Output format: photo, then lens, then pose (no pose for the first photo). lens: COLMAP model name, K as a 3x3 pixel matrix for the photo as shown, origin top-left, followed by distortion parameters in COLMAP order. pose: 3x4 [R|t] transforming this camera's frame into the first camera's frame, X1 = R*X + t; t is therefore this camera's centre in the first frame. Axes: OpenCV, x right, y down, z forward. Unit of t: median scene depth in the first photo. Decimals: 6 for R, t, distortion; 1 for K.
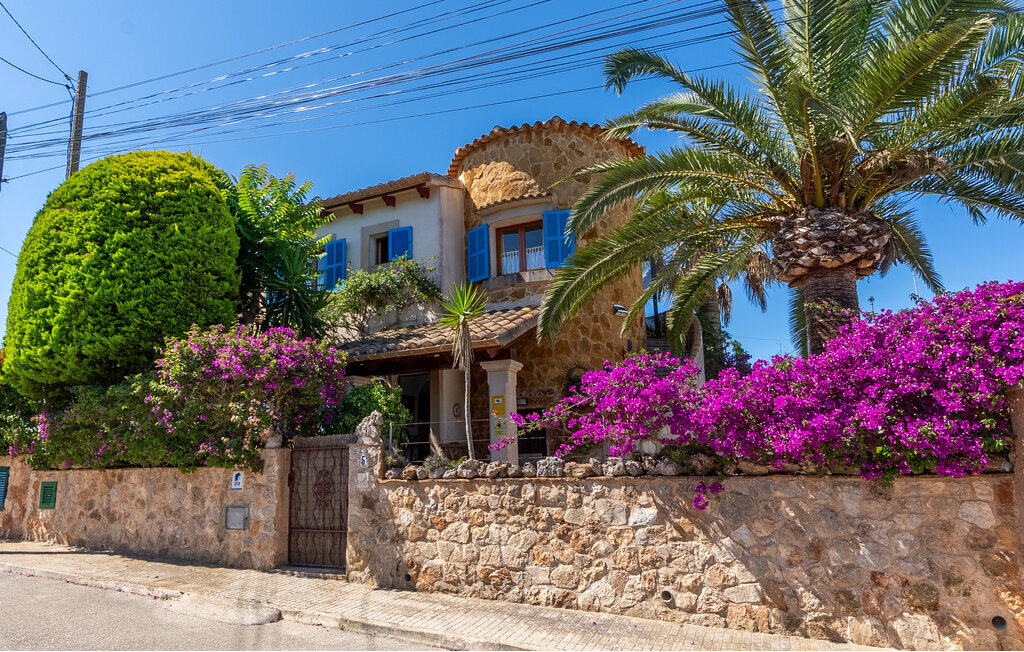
lens RADIAL K [[651.7, 0, 512.0], [0, 651.7, 326.0], [0, 0, 1]] dist [0.002000, 0.000160]
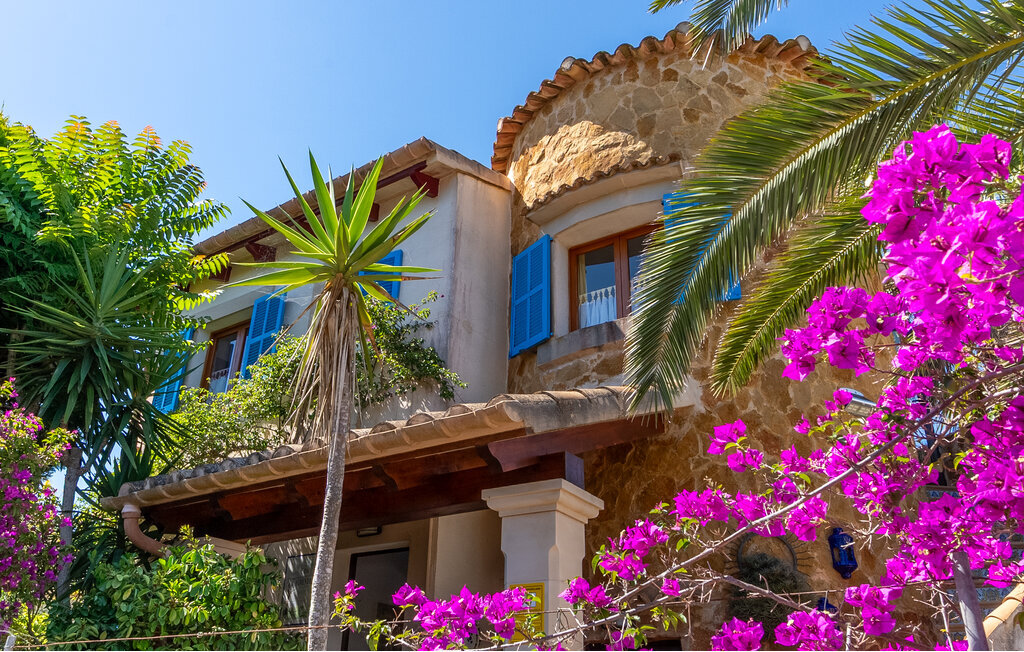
lens RADIAL K [[805.2, 0, 511.8], [0, 805.2, 338.9], [0, 0, 1]] dist [0.004283, 0.000623]
pose [[0.982130, -0.033314, -0.185230, 0.044294], [-0.014107, 0.968408, -0.248971, 0.069485], [0.187672, 0.247135, 0.950633, 0.445994]]
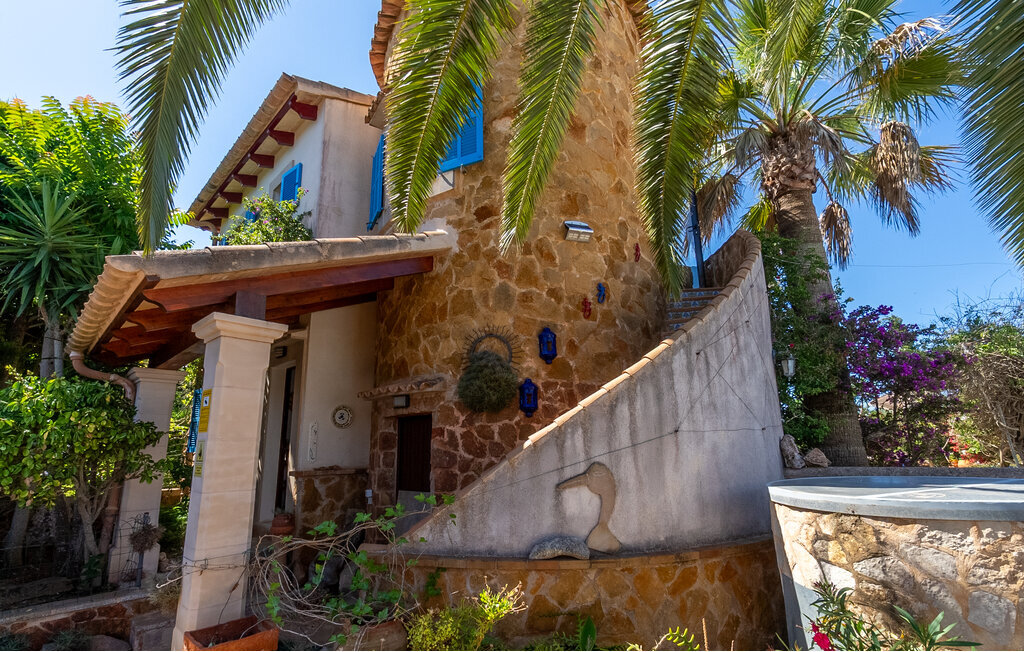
lens RADIAL K [[474.7, 0, 515.5], [0, 474.7, 338.1], [0, 0, 1]] dist [-0.002595, -0.000344]
pose [[0.932476, -0.069094, -0.354563, 0.248627], [0.063685, 0.997607, -0.026916, 0.073018], [0.355575, 0.002519, 0.934644, 0.600992]]
